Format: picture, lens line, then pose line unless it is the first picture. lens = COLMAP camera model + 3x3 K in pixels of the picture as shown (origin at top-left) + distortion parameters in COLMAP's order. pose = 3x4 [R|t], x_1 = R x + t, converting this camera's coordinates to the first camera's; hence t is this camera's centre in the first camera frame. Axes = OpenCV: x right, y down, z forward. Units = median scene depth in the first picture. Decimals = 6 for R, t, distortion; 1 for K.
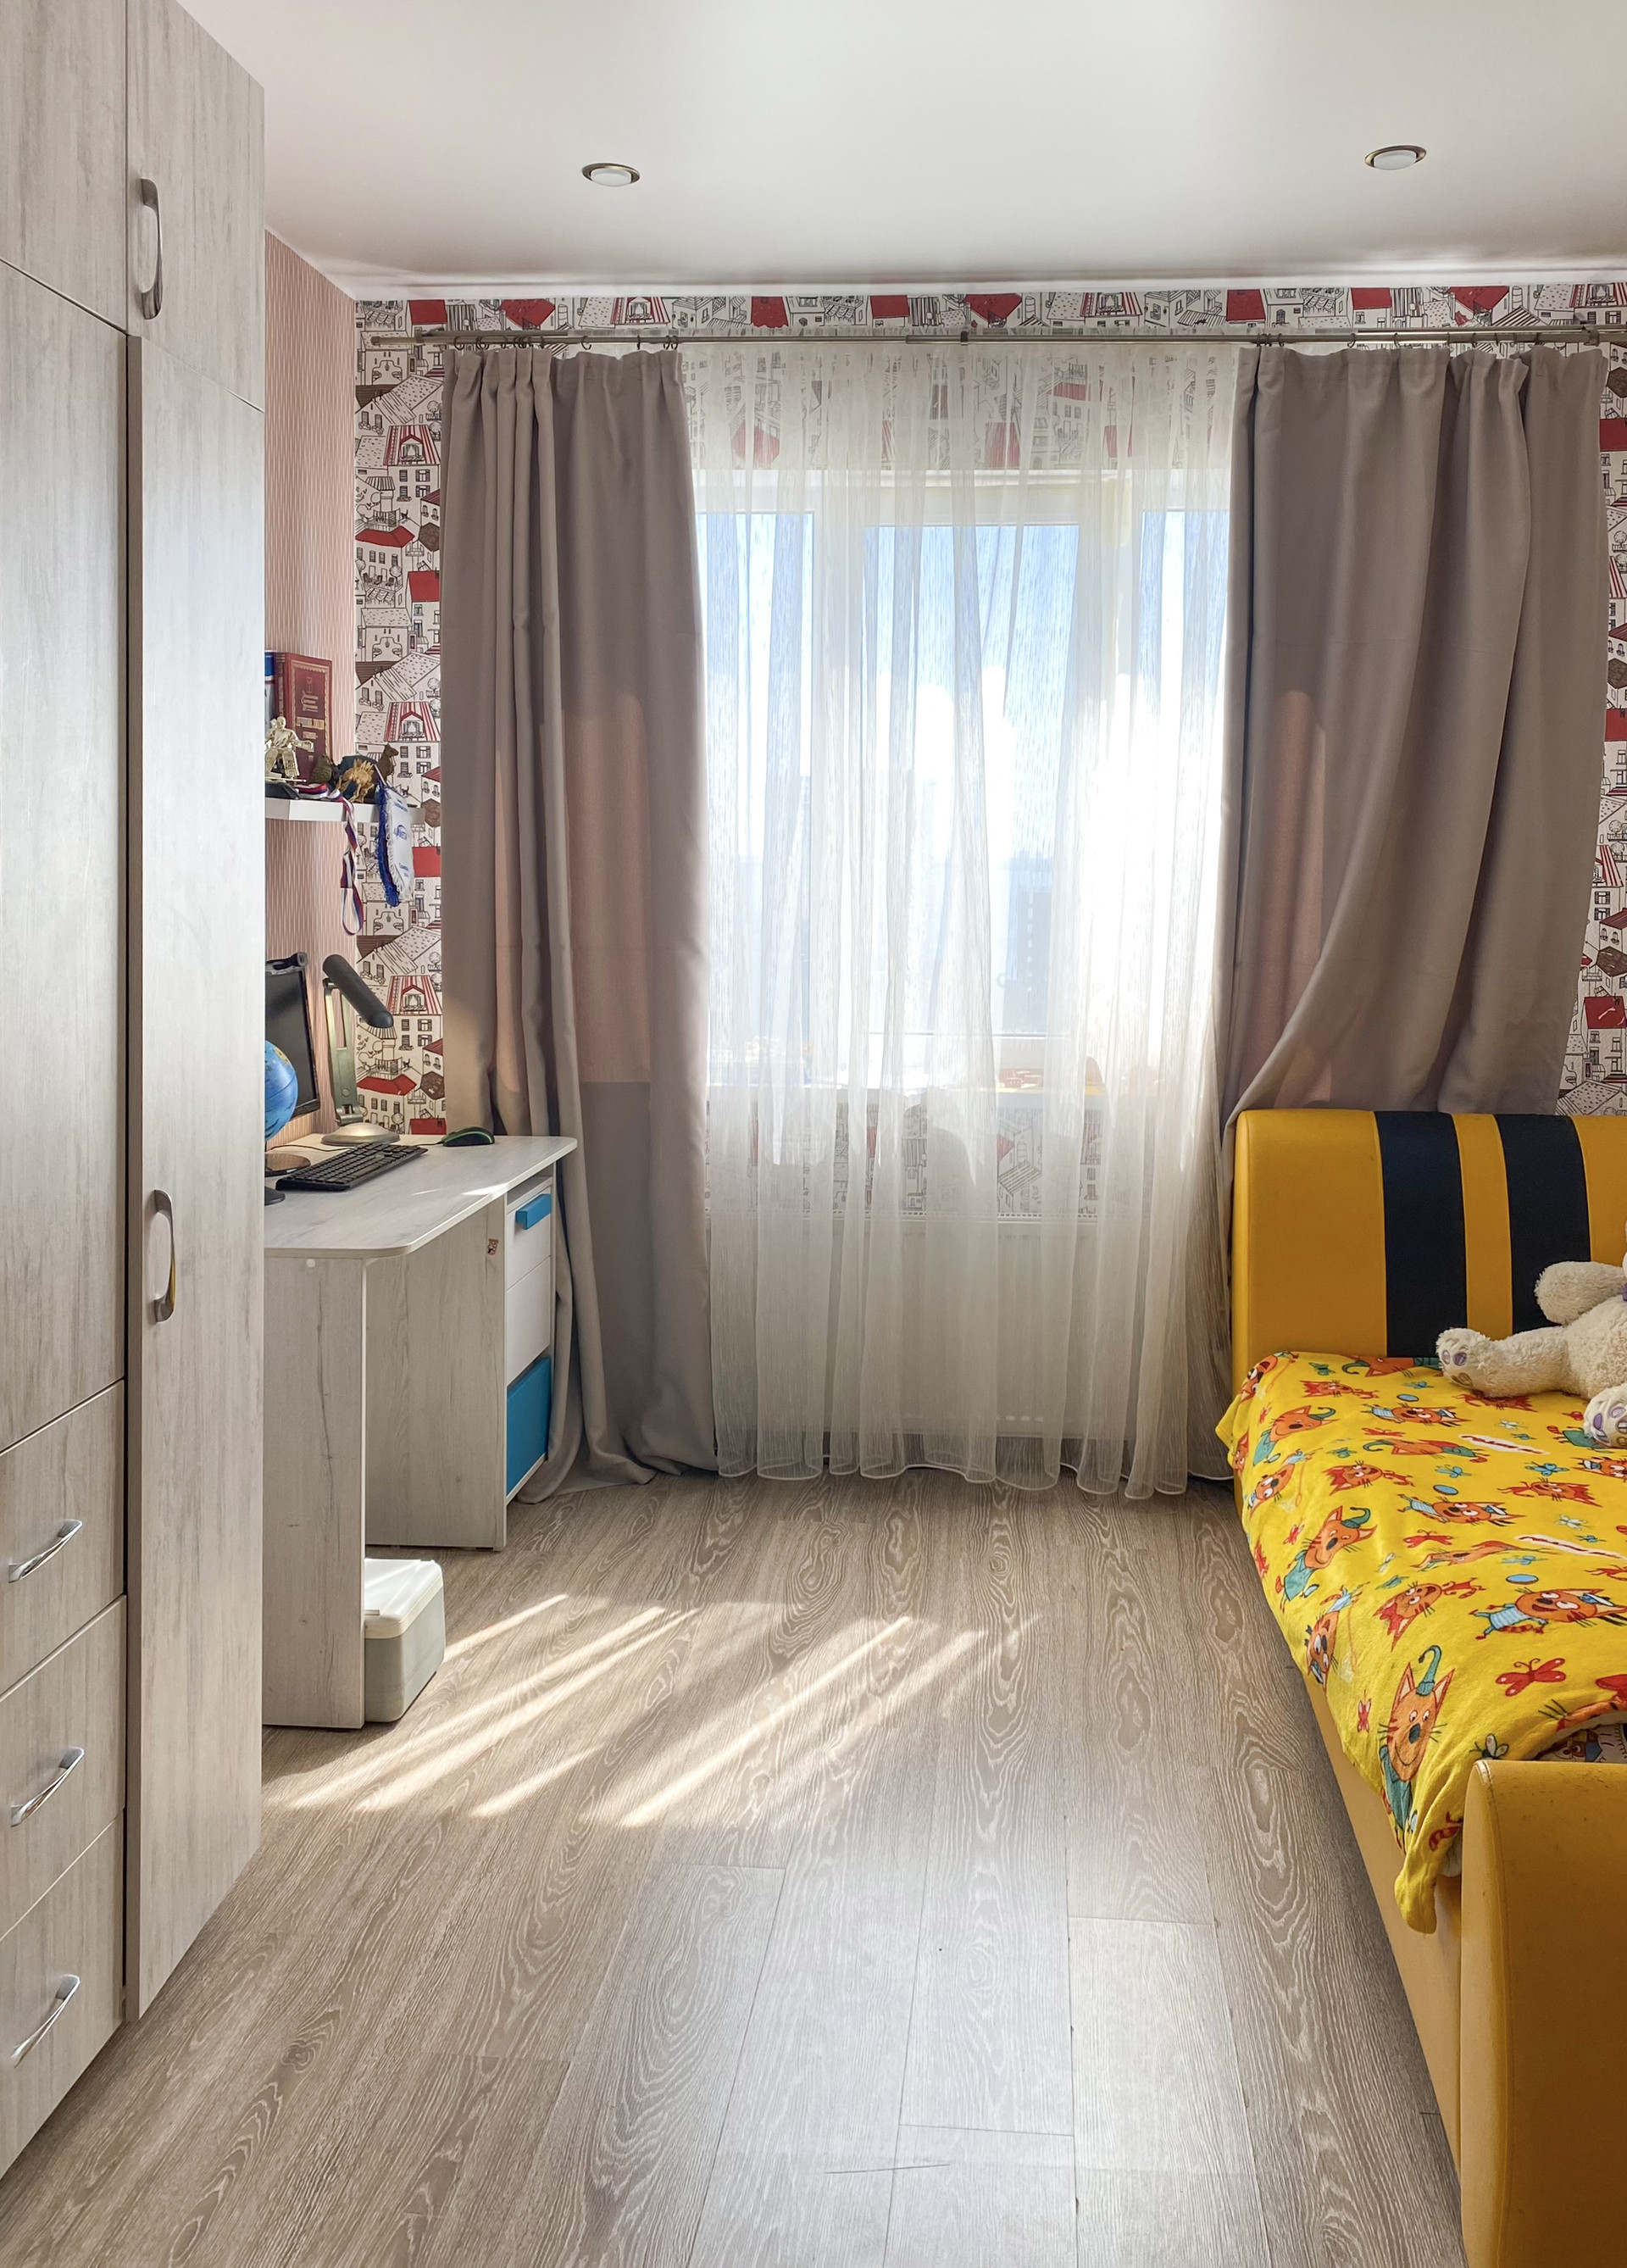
lens RADIAL K [[1883.3, 0, 813.5], [0, 1883.3, 1134.0], [0, 0, 1]] dist [0.001548, -0.001865]
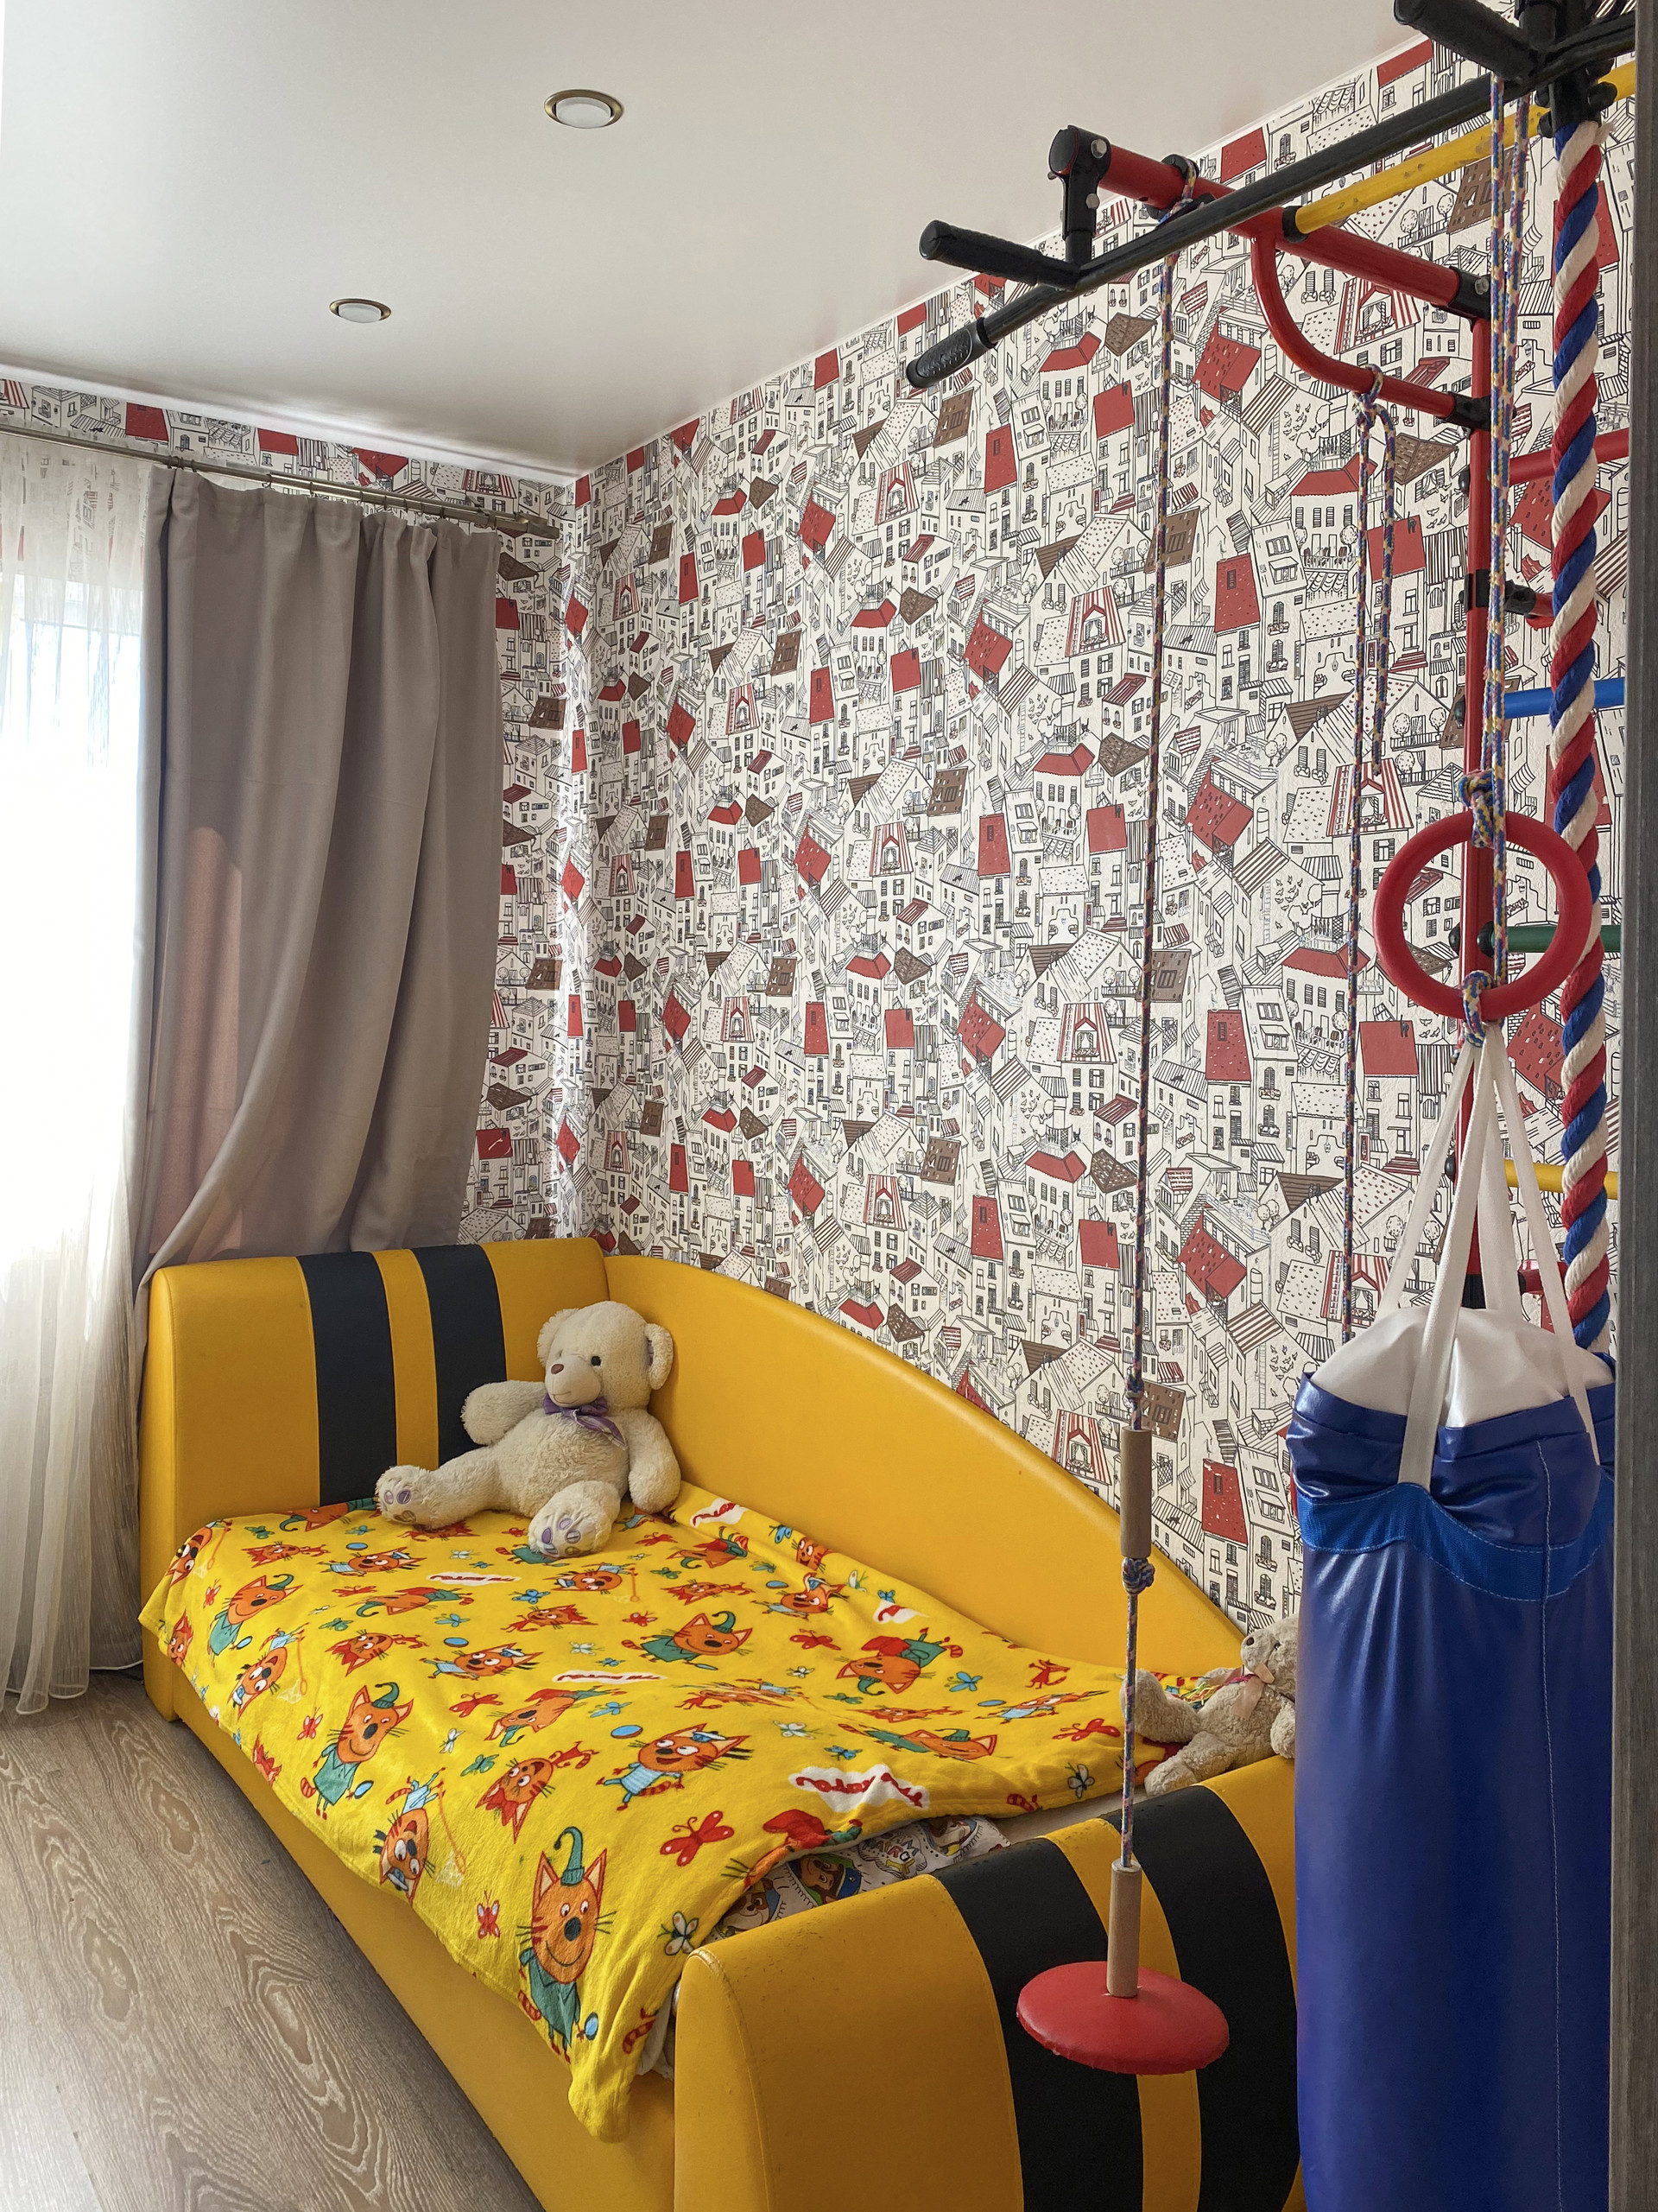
lens RADIAL K [[1784.0, 0, 829.0], [0, 1784.0, 1106.0], [0, 0, 1]] dist [-0.005751, 0.001982]
pose [[0.759180, -0.038067, 0.649766, -0.092153], [0.083776, 0.995700, -0.039548, -0.030767], [-0.645467, 0.084459, 0.759104, 0.115260]]
